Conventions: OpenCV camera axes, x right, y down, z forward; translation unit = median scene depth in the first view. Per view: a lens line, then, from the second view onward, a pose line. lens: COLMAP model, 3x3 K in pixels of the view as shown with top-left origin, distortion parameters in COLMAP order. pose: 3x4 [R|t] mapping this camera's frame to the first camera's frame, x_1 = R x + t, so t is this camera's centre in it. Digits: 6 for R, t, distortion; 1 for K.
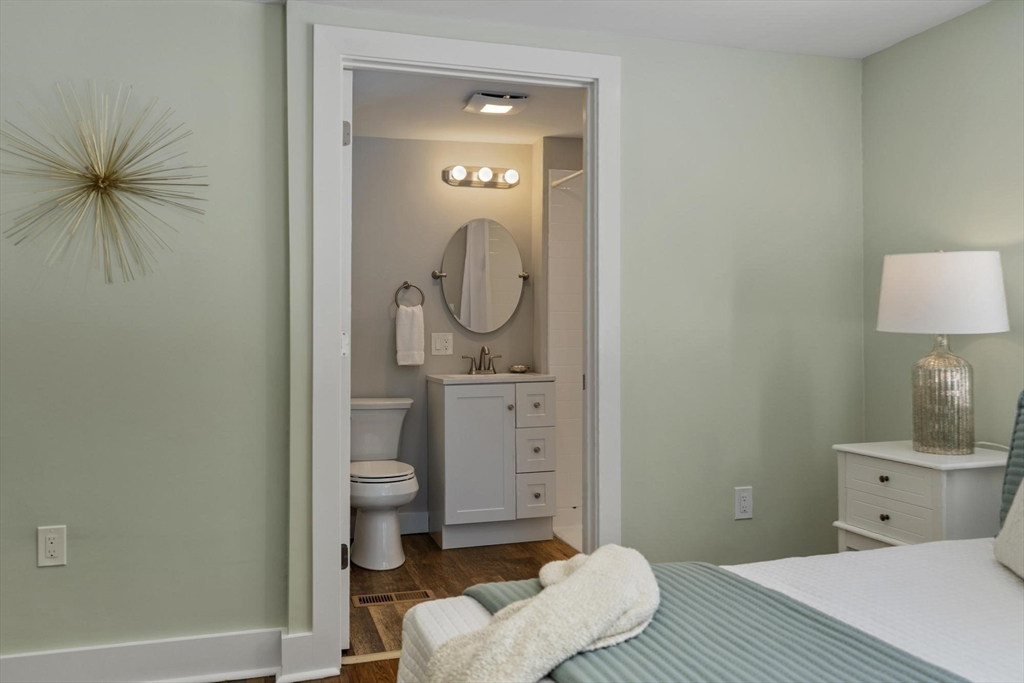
lens RADIAL K [[842.0, 0, 515.5], [0, 842.0, 307.9], [0, 0, 1]] dist [0.004377, 0.005817]
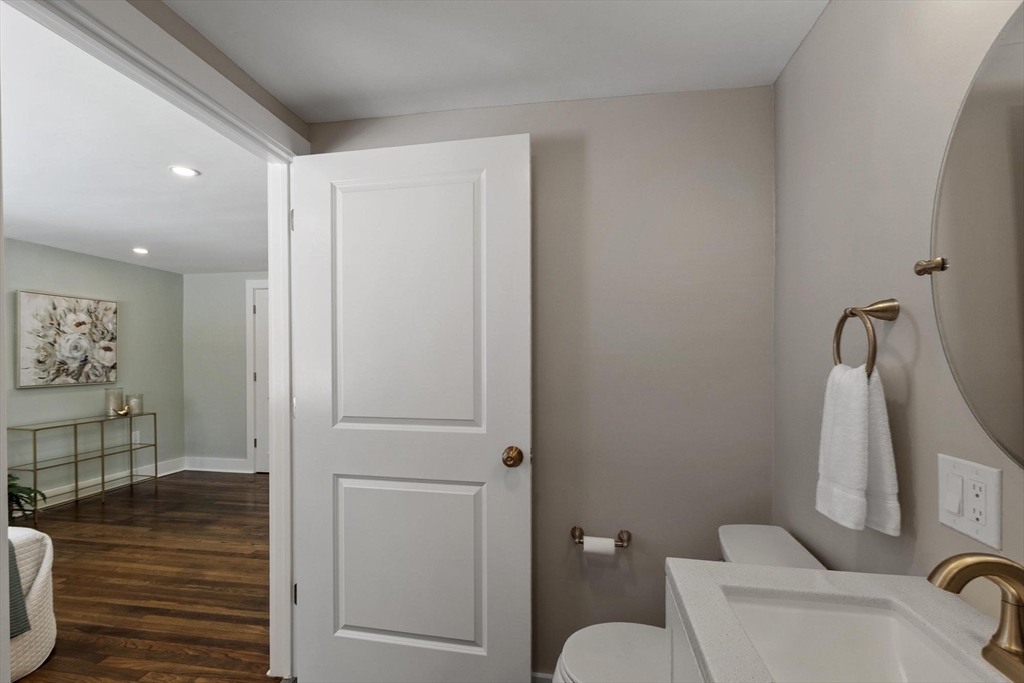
lens RADIAL K [[459.4, 0, 515.7], [0, 459.4, 361.0], [0, 0, 1]] dist [0.000269, -0.000056]
pose [[-0.451726, 0.012999, -0.892062, 0.139298], [0.024578, 0.999696, 0.002121, -0.009594], [0.891818, -0.020966, -0.451908, 1.037510]]
